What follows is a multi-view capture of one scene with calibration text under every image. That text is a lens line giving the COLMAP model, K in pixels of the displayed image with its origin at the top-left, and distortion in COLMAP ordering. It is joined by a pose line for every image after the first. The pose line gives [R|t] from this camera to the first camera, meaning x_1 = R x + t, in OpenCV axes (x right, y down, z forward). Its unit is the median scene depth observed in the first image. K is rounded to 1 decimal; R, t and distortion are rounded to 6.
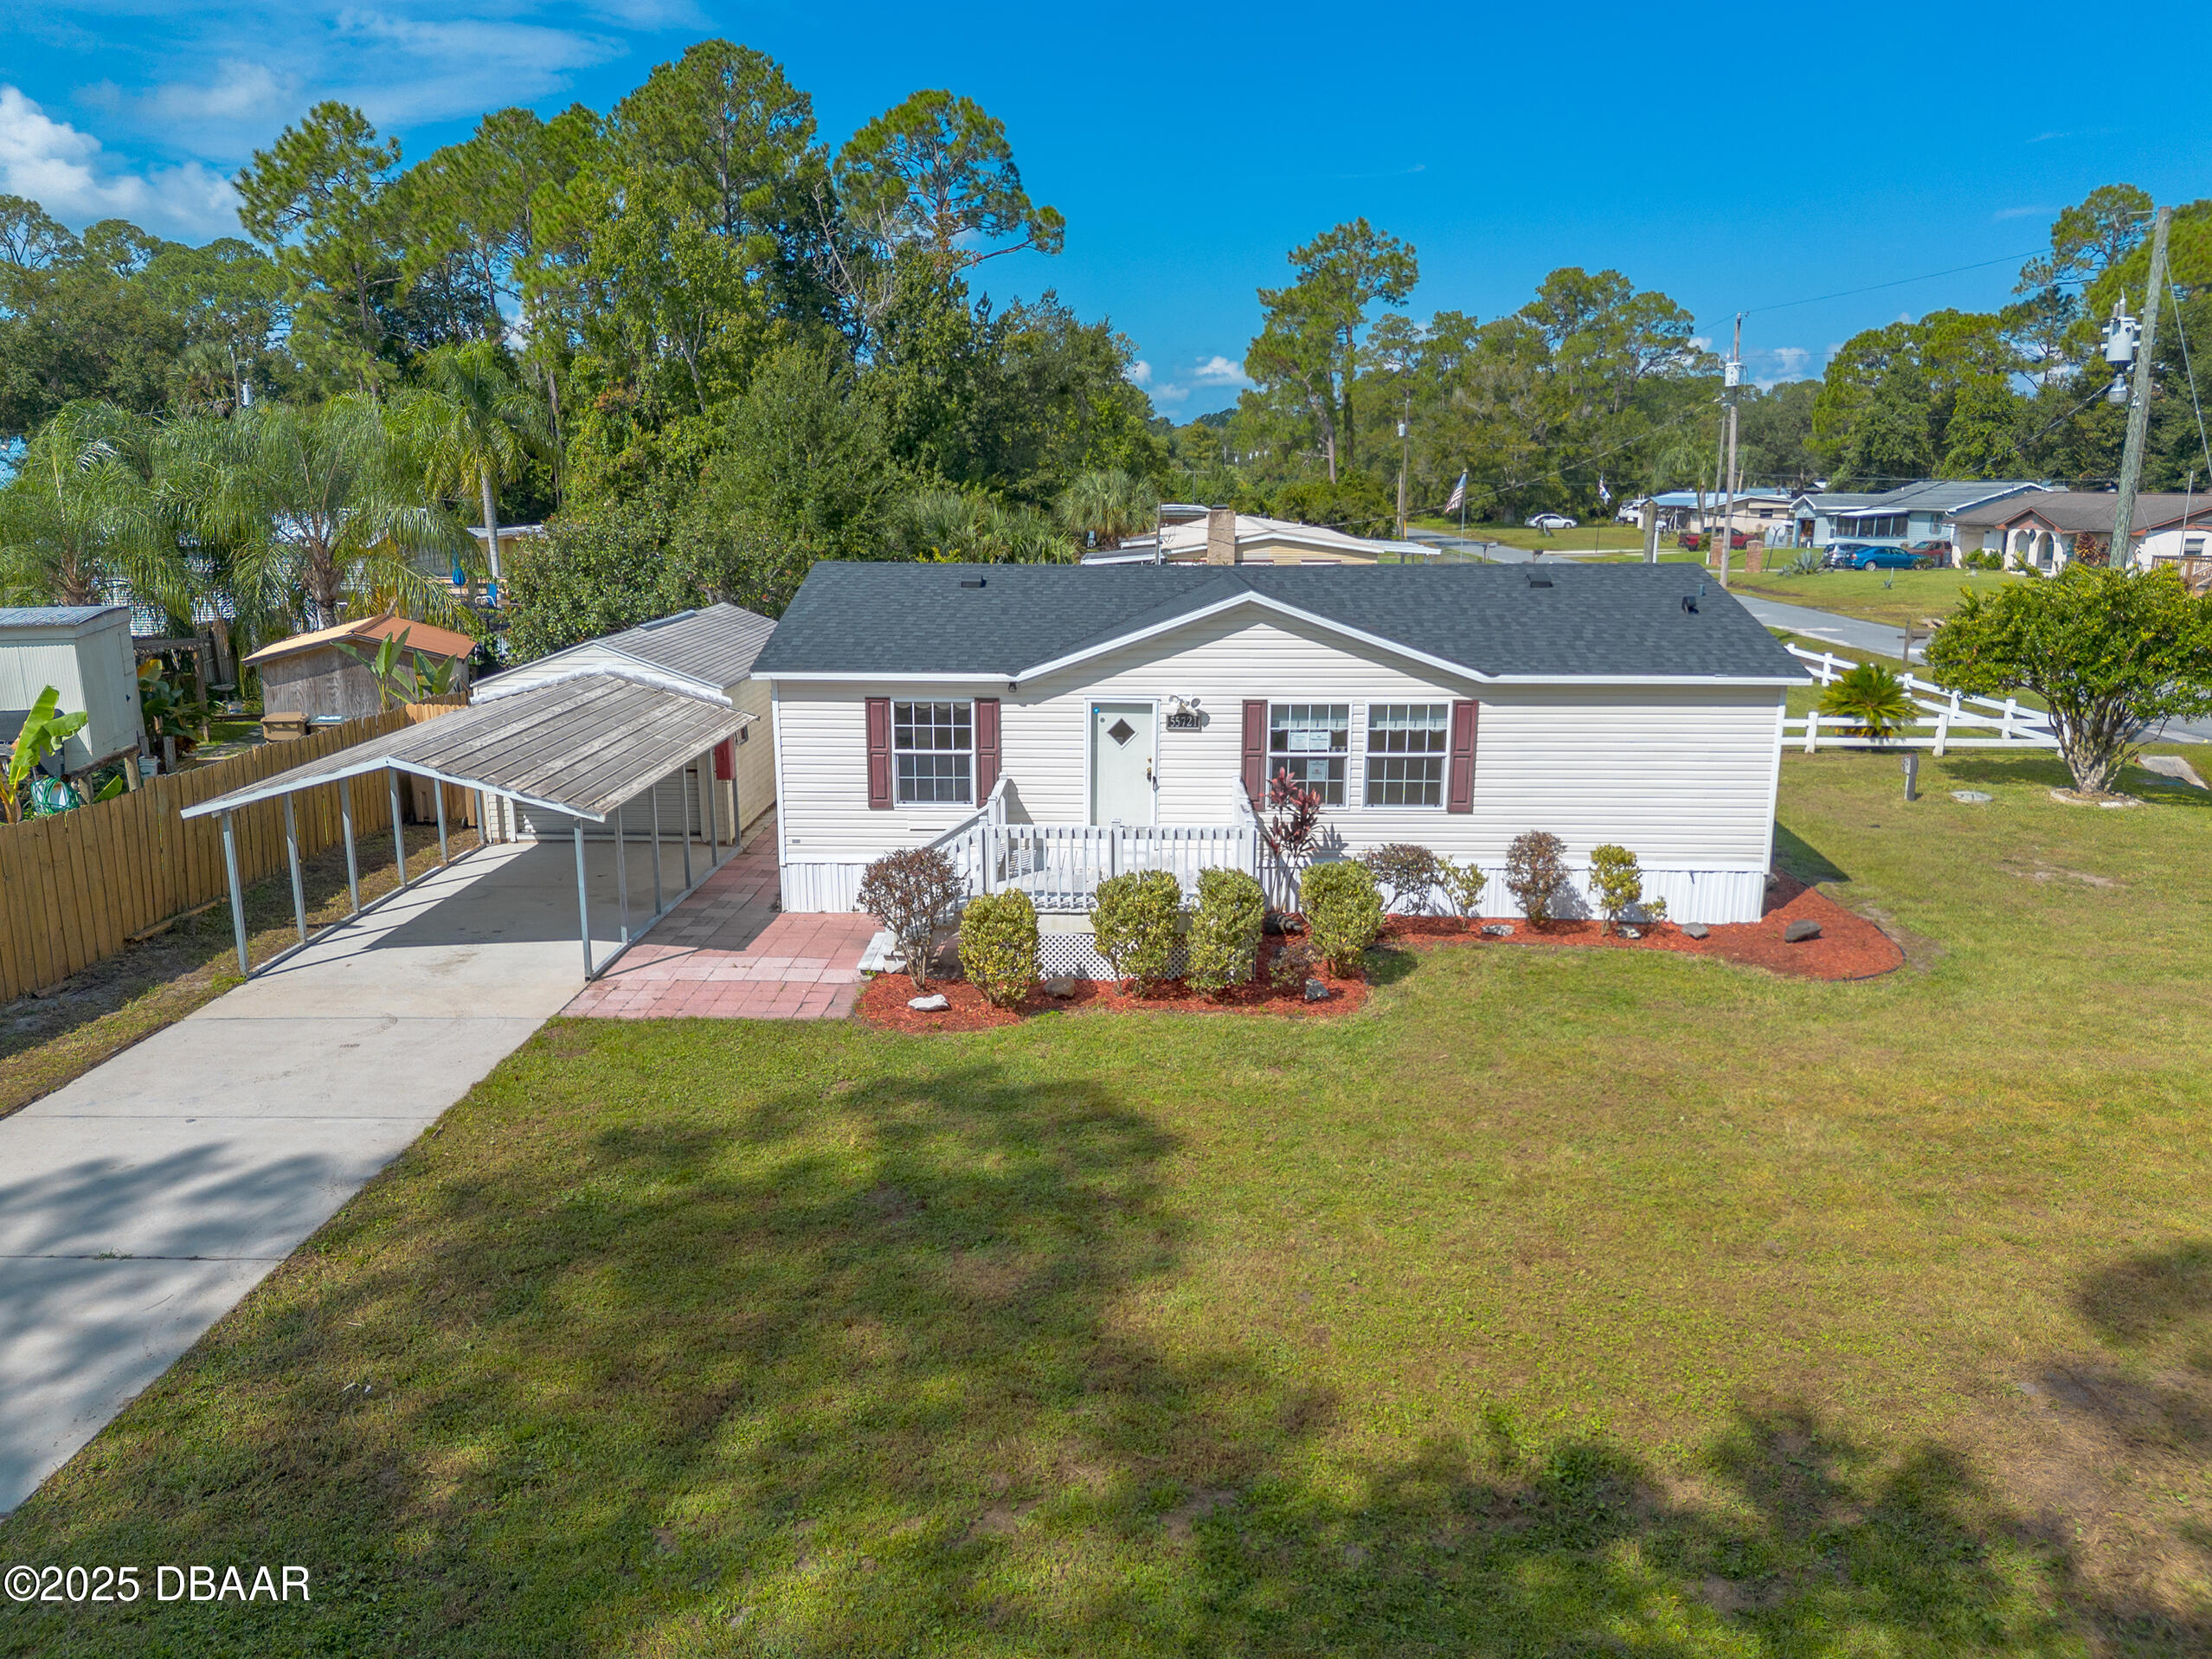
lens RADIAL K [[1573.5, 0, 1106.0], [0, 1573.5, 829.5], [0, 0, 1]] dist [0.071879, -0.081128]
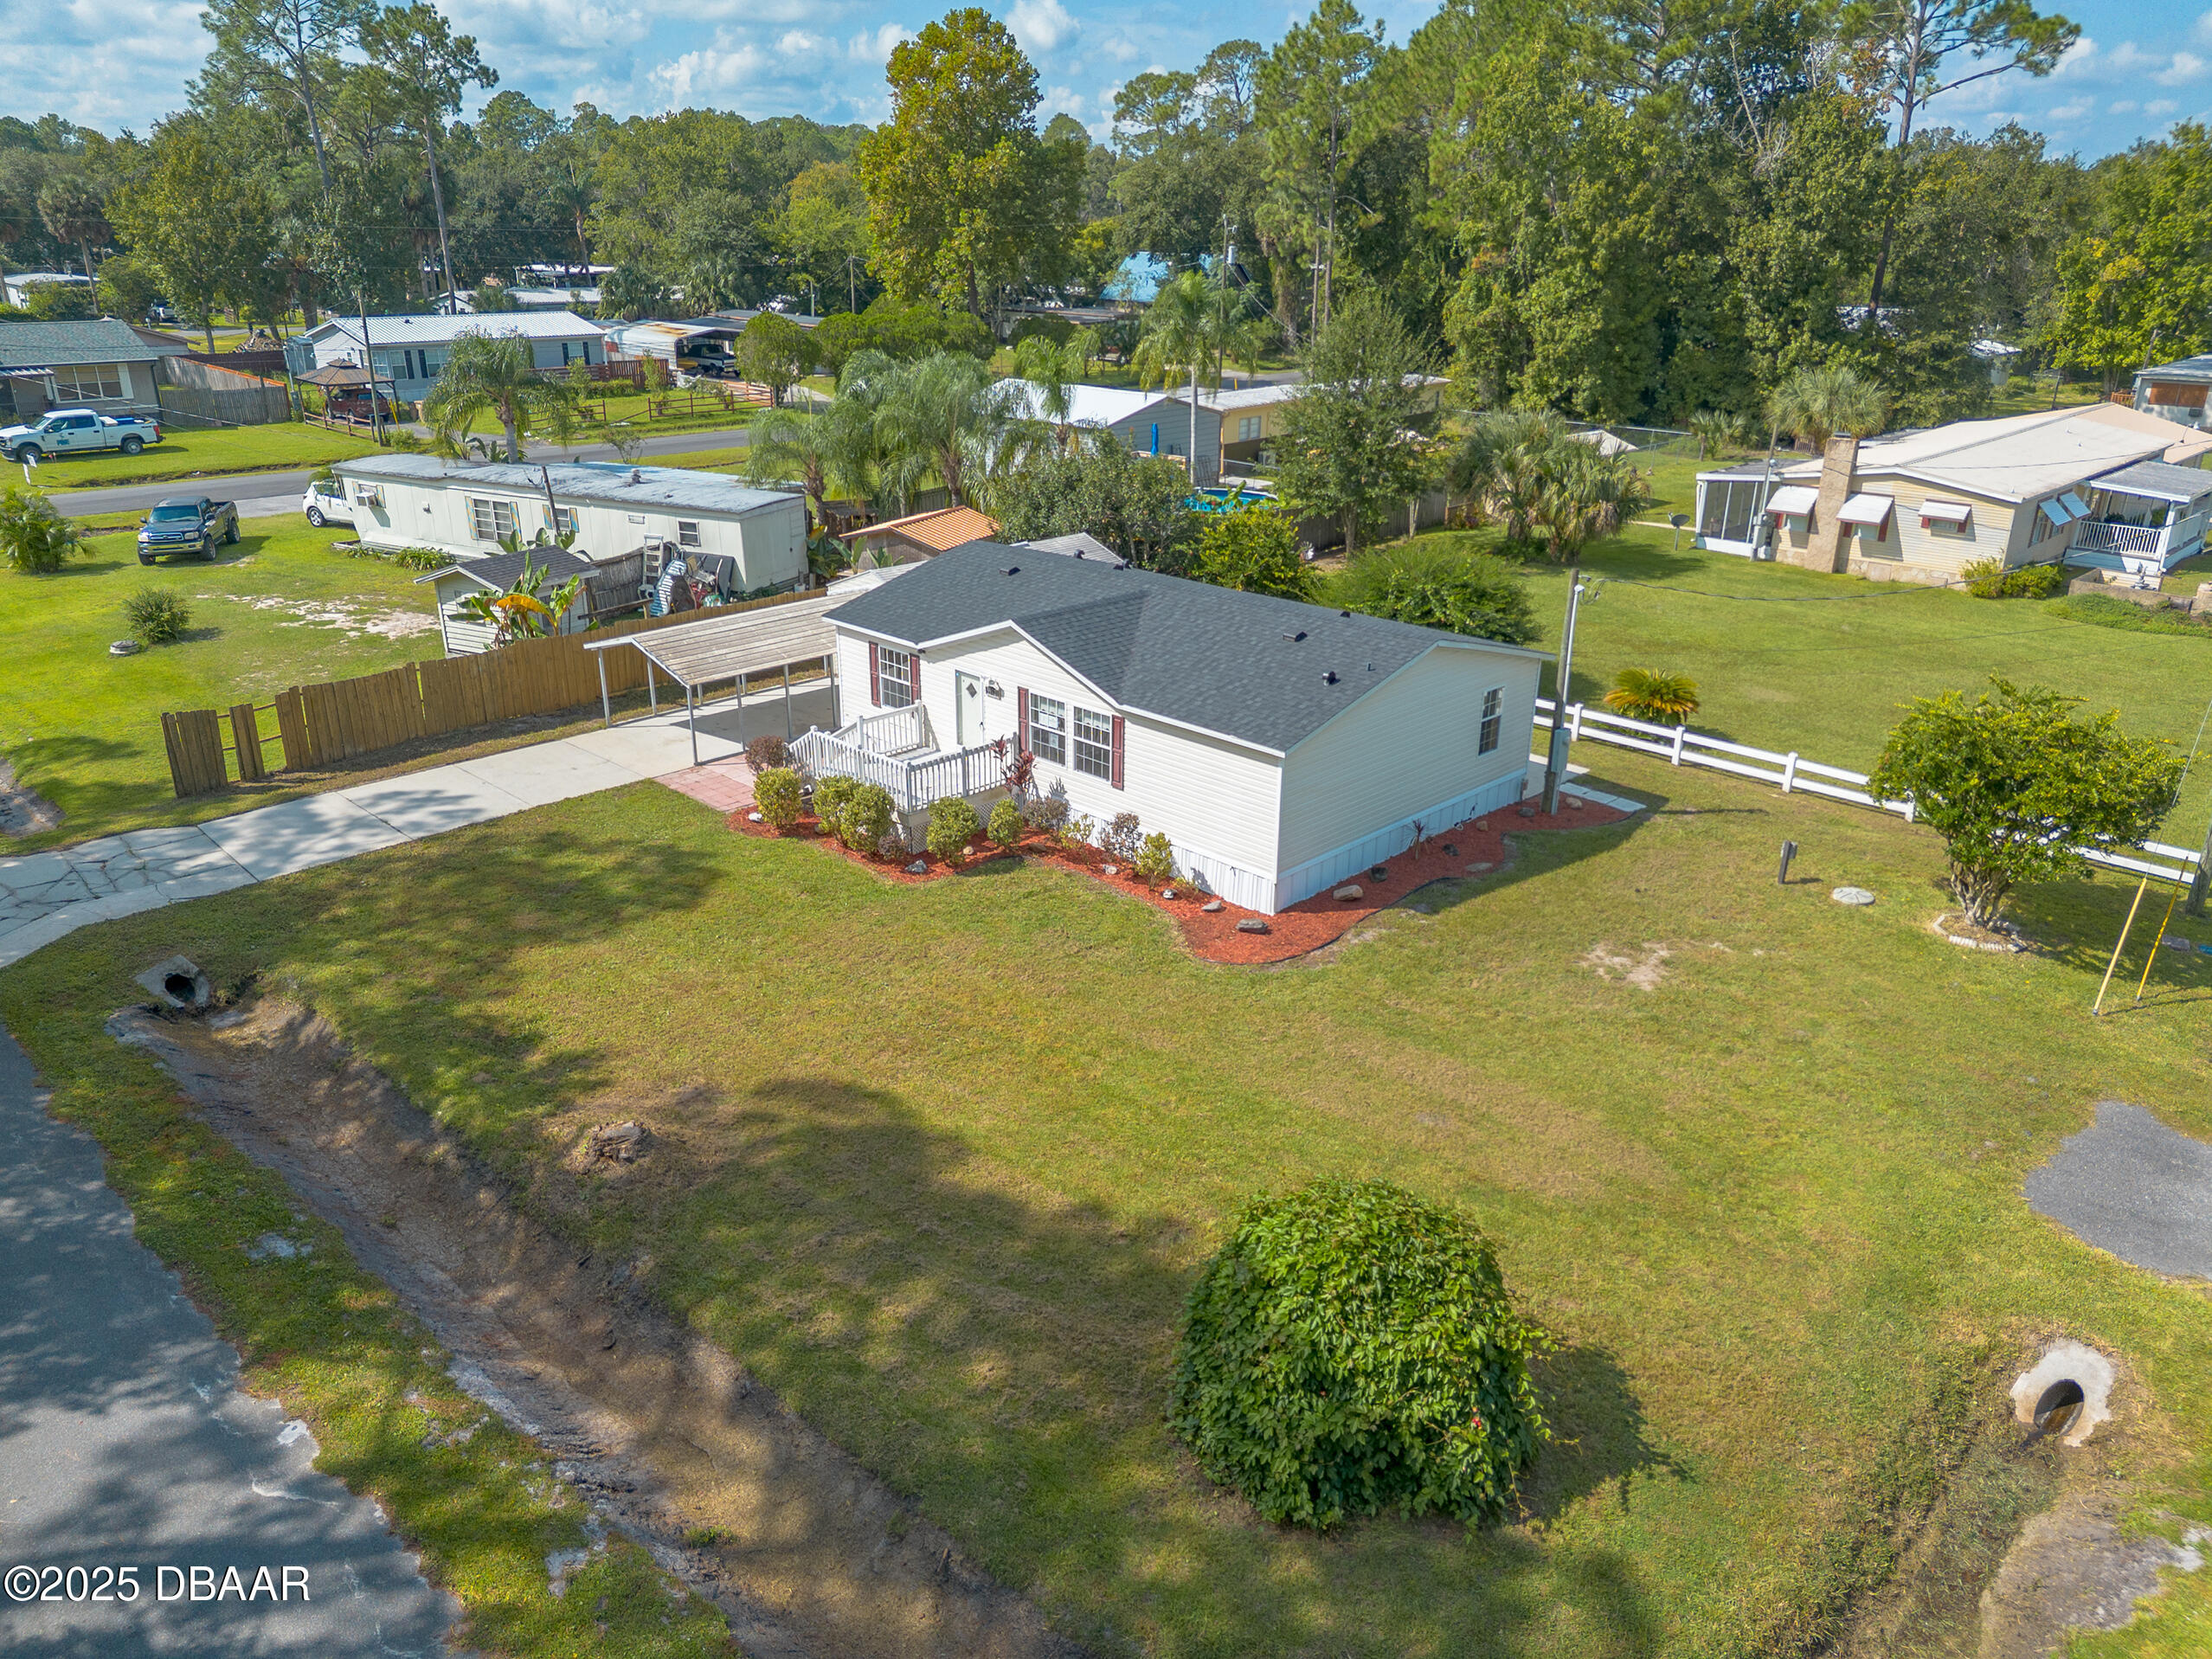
lens RADIAL K [[1573.5, 0, 1106.0], [0, 1573.5, 829.5], [0, 0, 1]] dist [0.071879, -0.081128]
pose [[0.723364, 0.254336, -0.641917, 1.195487], [-0.154577, 0.965741, 0.208449, -0.285276], [0.672942, -0.051559, 0.737897, -0.111893]]
